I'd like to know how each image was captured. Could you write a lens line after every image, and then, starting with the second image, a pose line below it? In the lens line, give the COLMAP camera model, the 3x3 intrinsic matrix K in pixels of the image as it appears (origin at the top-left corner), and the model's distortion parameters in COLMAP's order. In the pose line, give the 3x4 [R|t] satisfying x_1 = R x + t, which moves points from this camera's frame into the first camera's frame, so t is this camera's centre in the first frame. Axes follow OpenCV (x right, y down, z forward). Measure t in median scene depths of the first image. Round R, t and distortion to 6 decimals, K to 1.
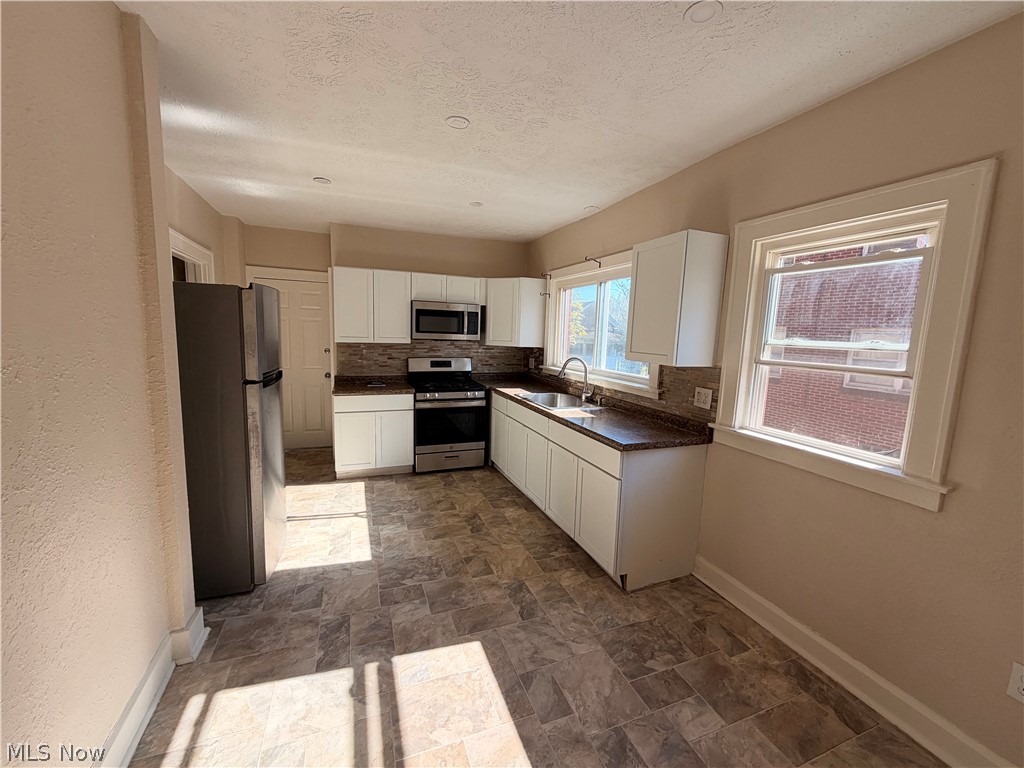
lens RADIAL K [[414.1, 0, 506.6], [0, 414.1, 385.8], [0, 0, 1]] dist [0.000022, -0.000251]
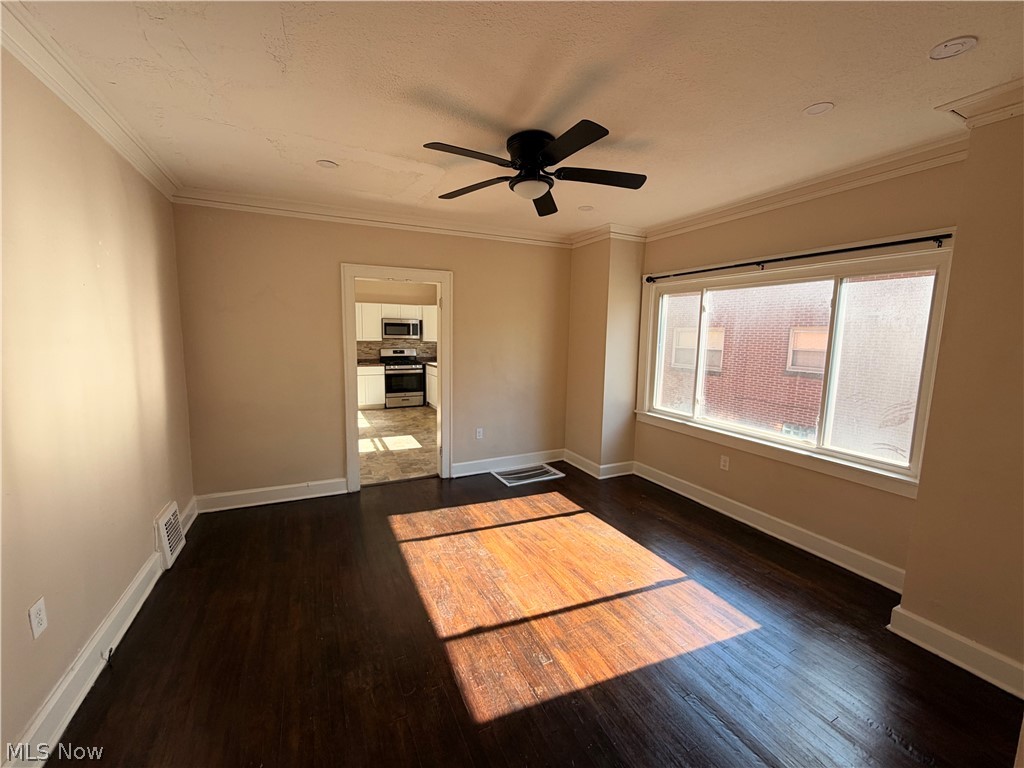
lens RADIAL K [[414.1, 0, 510.5], [0, 414.1, 390.3], [0, 0, 1]] dist [0.000022, -0.000251]
pose [[0.995731, -0.026522, 0.088406, 0.178562], [0.026797, 0.999639, -0.001924, 0.142608], [-0.088323, 0.004285, 0.996083, -0.927813]]
